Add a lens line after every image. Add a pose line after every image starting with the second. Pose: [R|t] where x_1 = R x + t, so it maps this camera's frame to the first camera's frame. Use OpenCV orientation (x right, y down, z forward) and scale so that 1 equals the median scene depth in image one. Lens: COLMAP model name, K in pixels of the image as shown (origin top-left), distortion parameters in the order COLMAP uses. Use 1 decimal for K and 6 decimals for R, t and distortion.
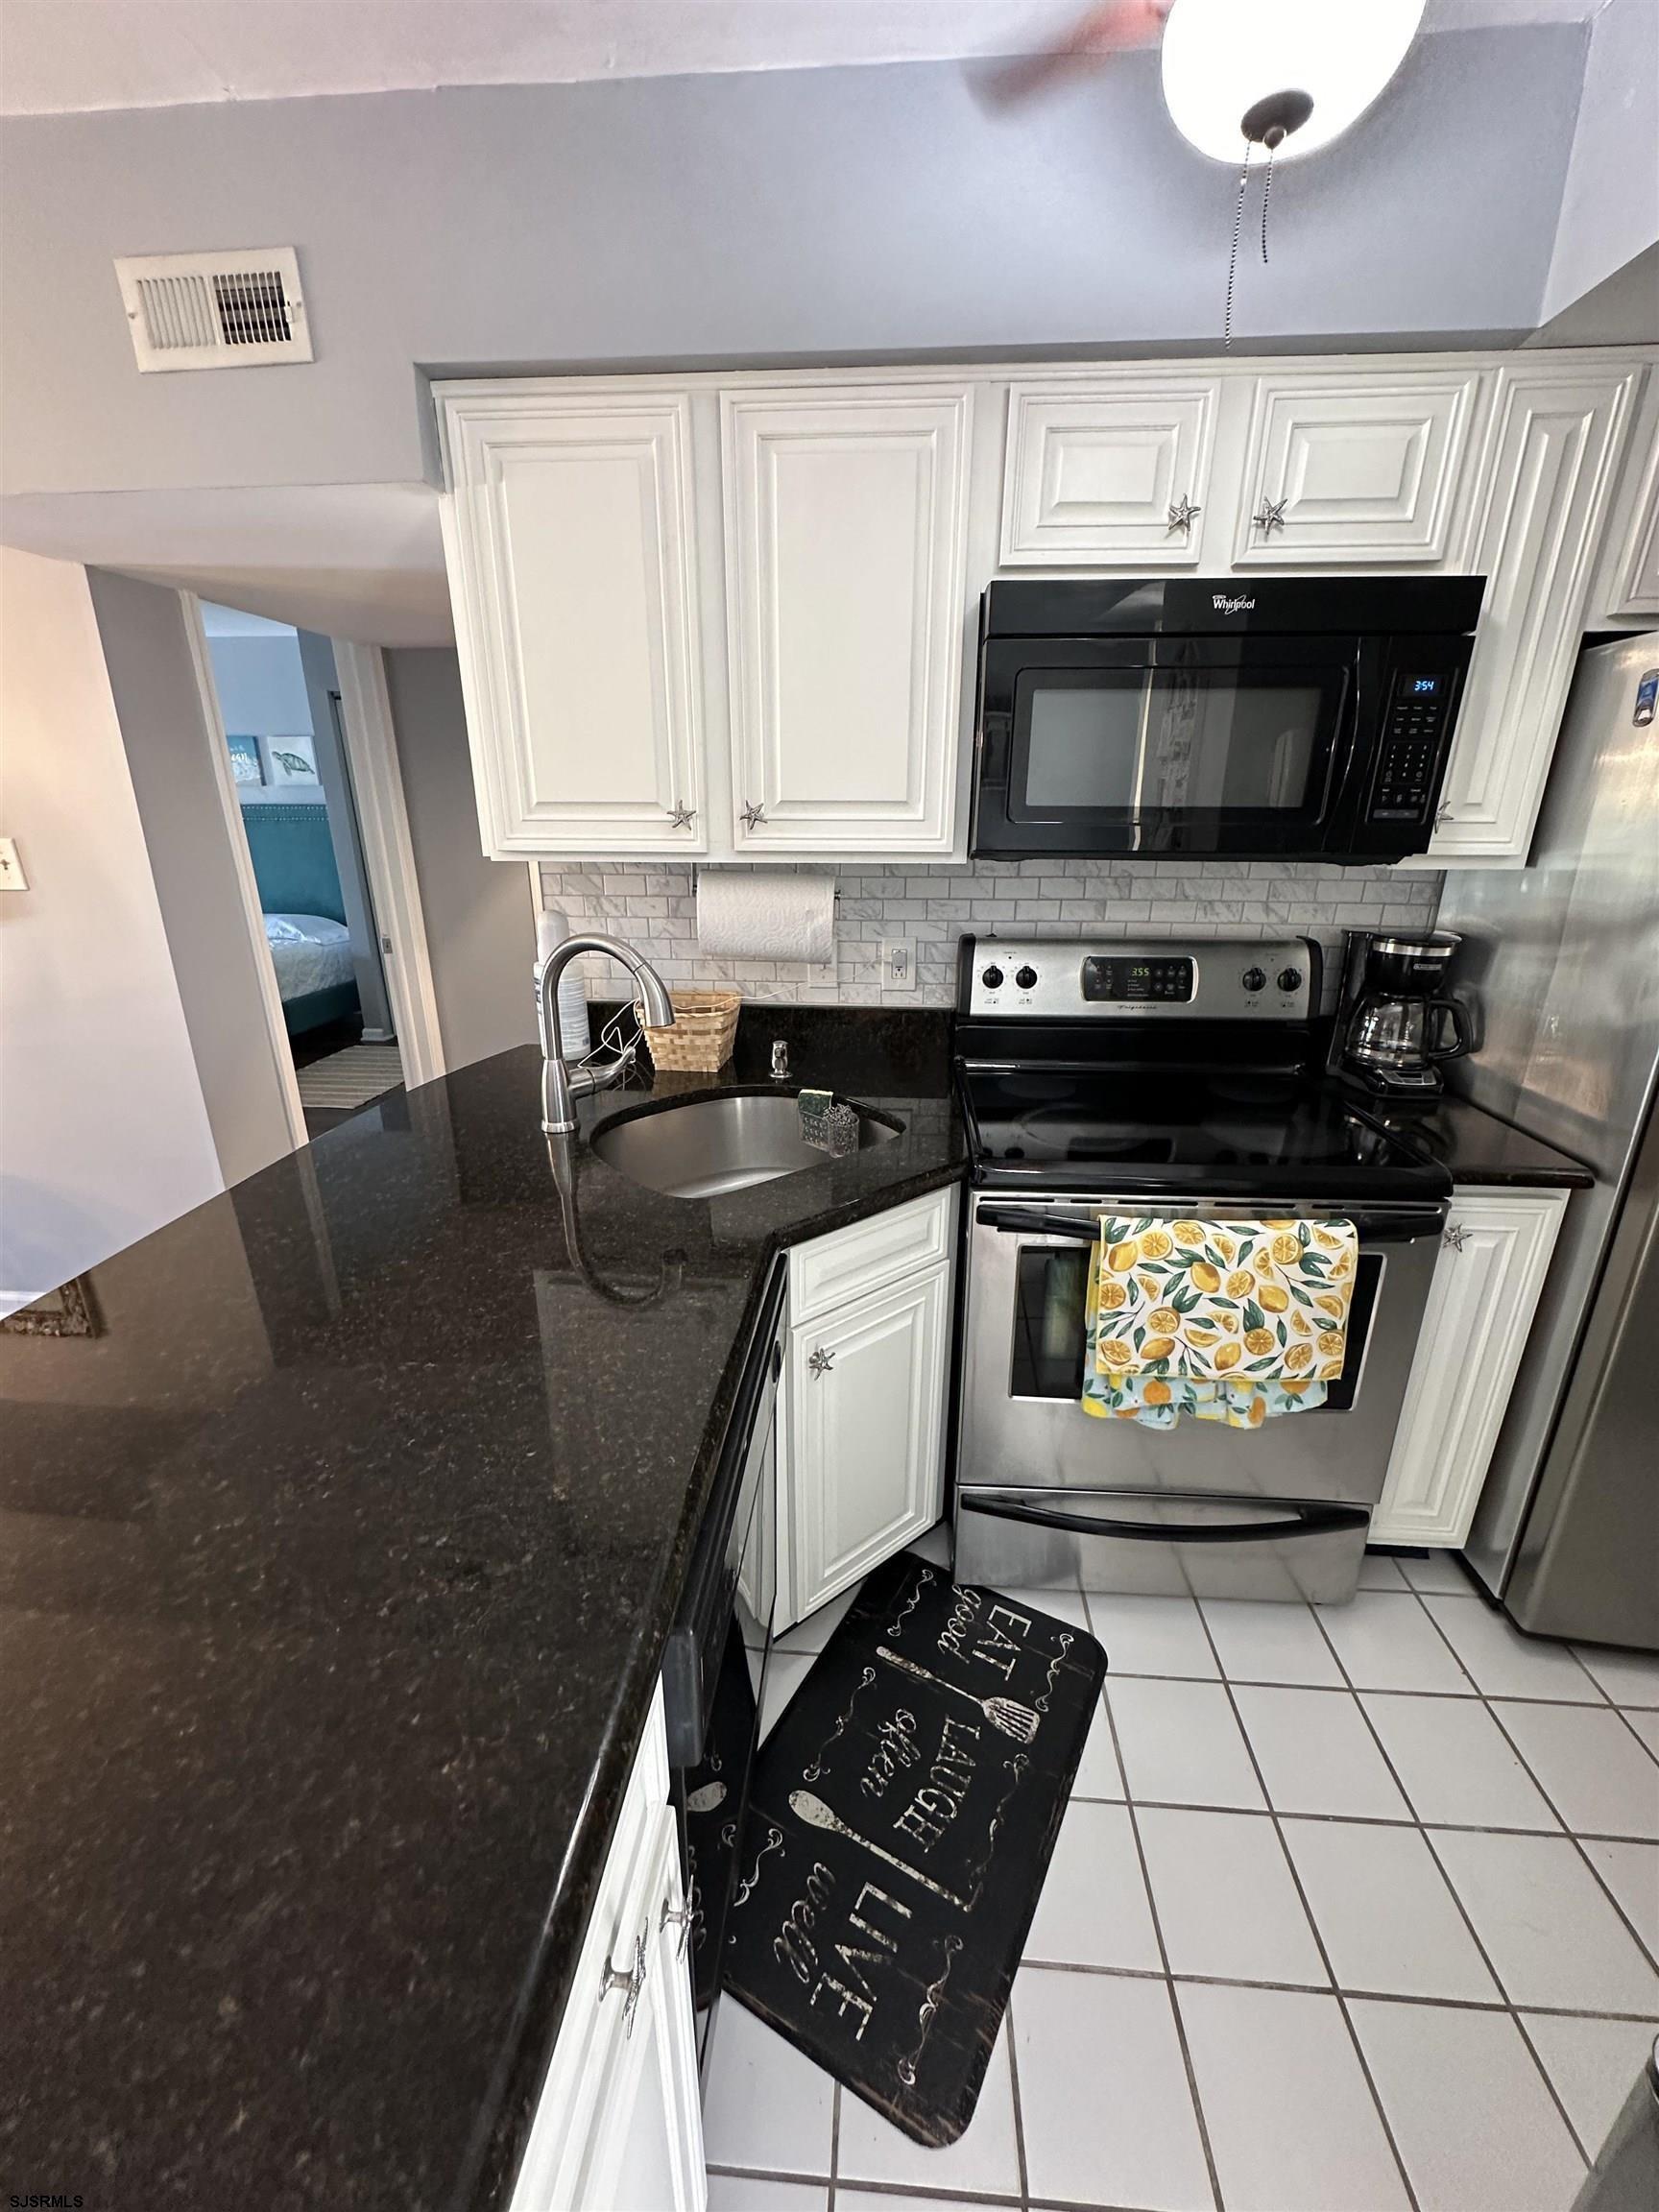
lens RADIAL K [[880.5, 0, 829.5], [0, 880.5, 1106.0], [0, 0, 1]] dist [-0.002573, 0.000179]
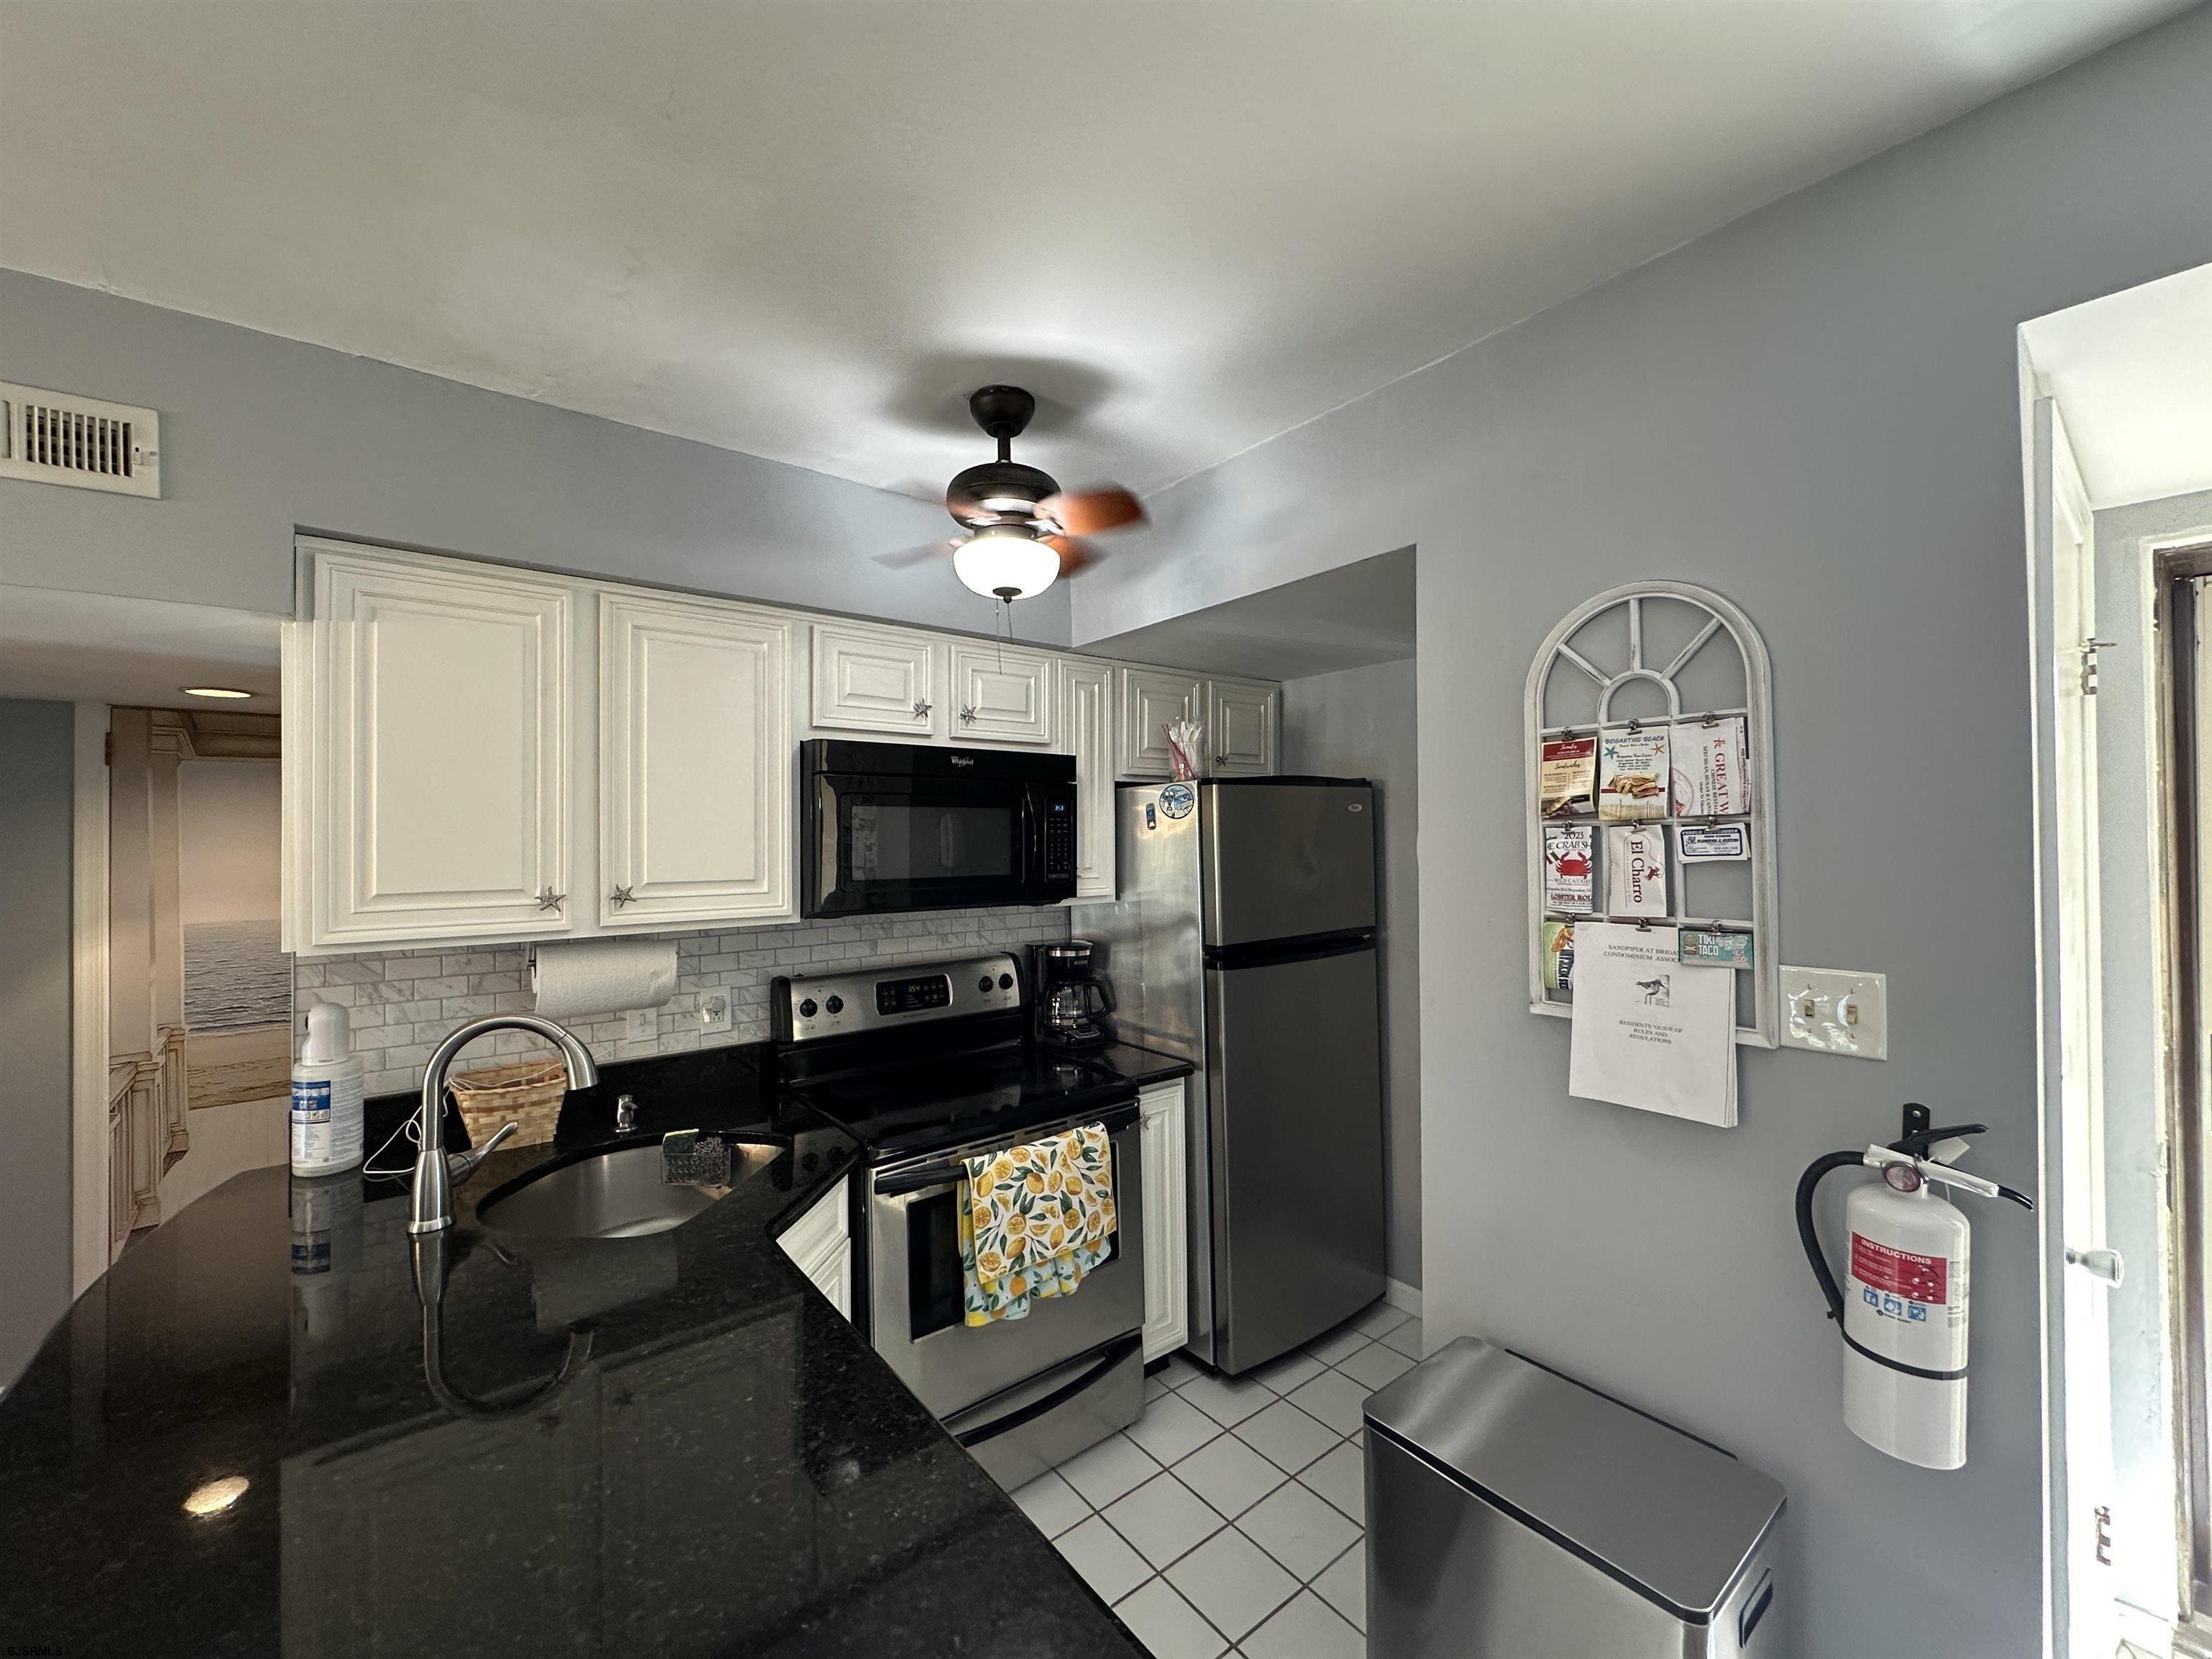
lens RADIAL K [[880.5, 0, 1106.0], [0, 880.5, 829.5], [0, 0, 1]] dist [-0.002573, 0.000179]
pose [[0.736243, -0.003096, 0.676710, -0.449755], [0.231798, 0.940649, -0.247888, 0.028567], [-0.635779, 0.339366, 0.693264, -0.277625]]
